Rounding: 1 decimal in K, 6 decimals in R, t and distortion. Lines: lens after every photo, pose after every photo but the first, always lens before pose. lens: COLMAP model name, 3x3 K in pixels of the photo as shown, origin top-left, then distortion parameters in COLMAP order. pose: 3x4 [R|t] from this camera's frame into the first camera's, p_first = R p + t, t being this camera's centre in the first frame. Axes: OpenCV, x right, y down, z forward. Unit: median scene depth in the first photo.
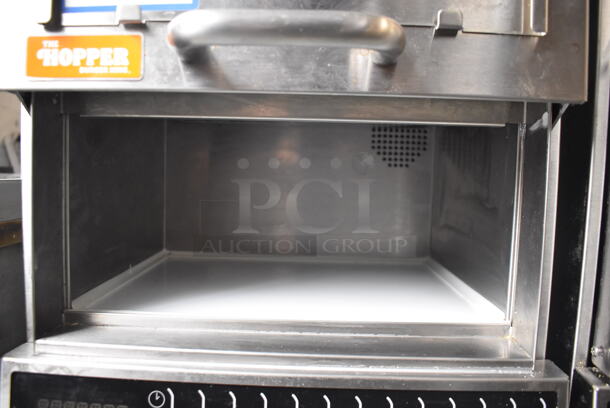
lens RADIAL K [[488.8, 0, 305.0], [0, 488.8, 204.0], [0, 0, 1]] dist [-0.087136, 0.002378]
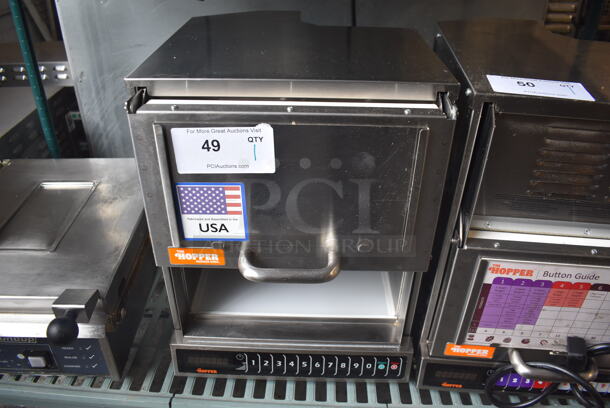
lens RADIAL K [[473.1, 0, 305.0], [0, 473.1, 204.0], [0, 0, 1]] dist [-0.093253, 0.005095]
pose [[0.999918, -0.007275, -0.010530, 0.046710], [0.011432, 0.877623, 0.479215, -1.370584], [0.005755, -0.479296, 0.877634, -0.683670]]
